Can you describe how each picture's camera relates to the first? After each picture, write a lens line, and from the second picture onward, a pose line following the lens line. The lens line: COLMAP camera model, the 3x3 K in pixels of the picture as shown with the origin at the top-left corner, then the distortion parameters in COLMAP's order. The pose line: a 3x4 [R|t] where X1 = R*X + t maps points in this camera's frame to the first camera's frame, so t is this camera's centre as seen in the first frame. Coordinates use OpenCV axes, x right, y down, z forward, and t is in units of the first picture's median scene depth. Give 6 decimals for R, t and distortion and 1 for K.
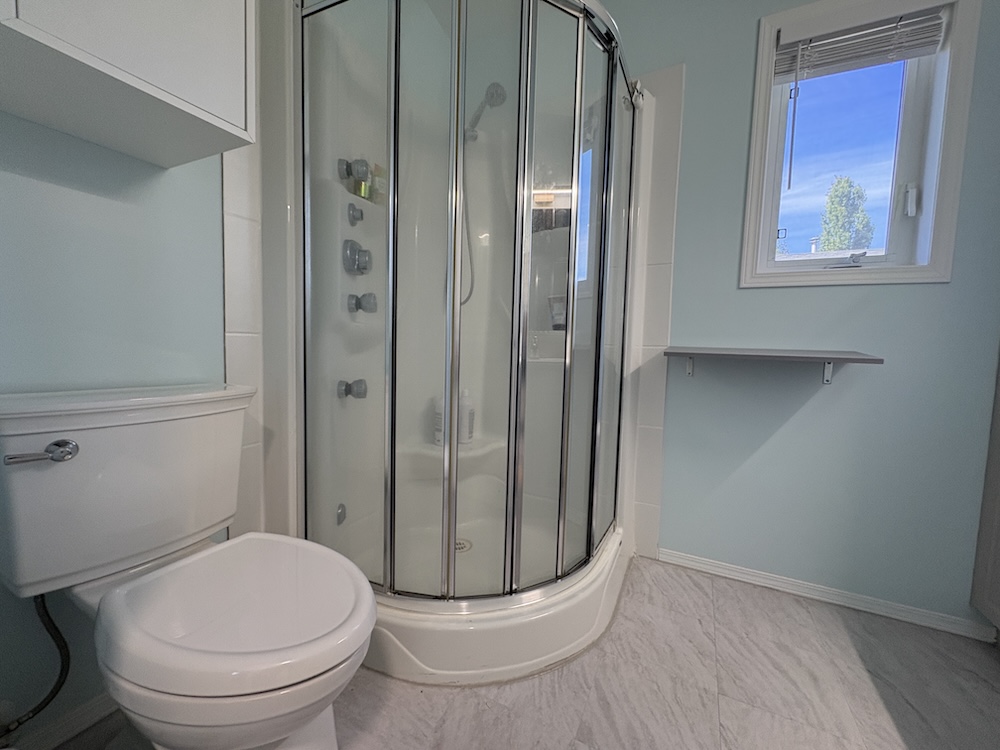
lens RADIAL K [[399.4, 0, 500.0], [0, 399.4, 375.0], [0, 0, 1]] dist [-0.001193, -0.000690]
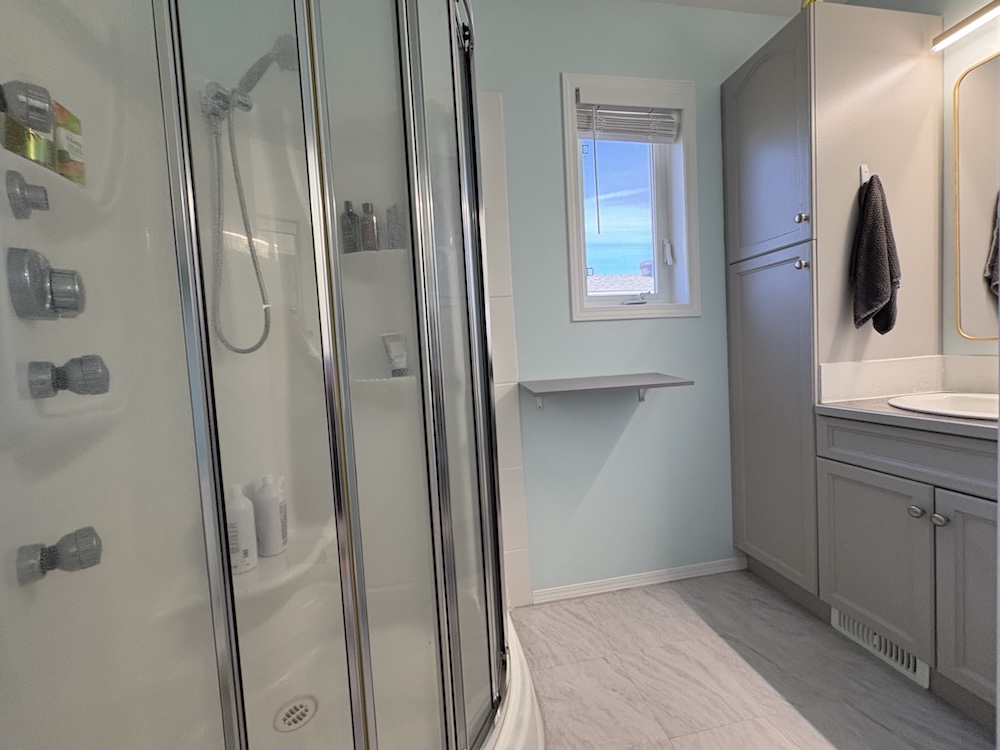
lens RADIAL K [[399.4, 0, 500.0], [0, 399.4, 375.0], [0, 0, 1]] dist [-0.001193, -0.000690]
pose [[0.800632, -0.105519, 0.589791, -0.209275], [0.124028, 0.992236, 0.009154, -0.120681], [-0.586178, 0.065822, 0.807504, 0.292681]]
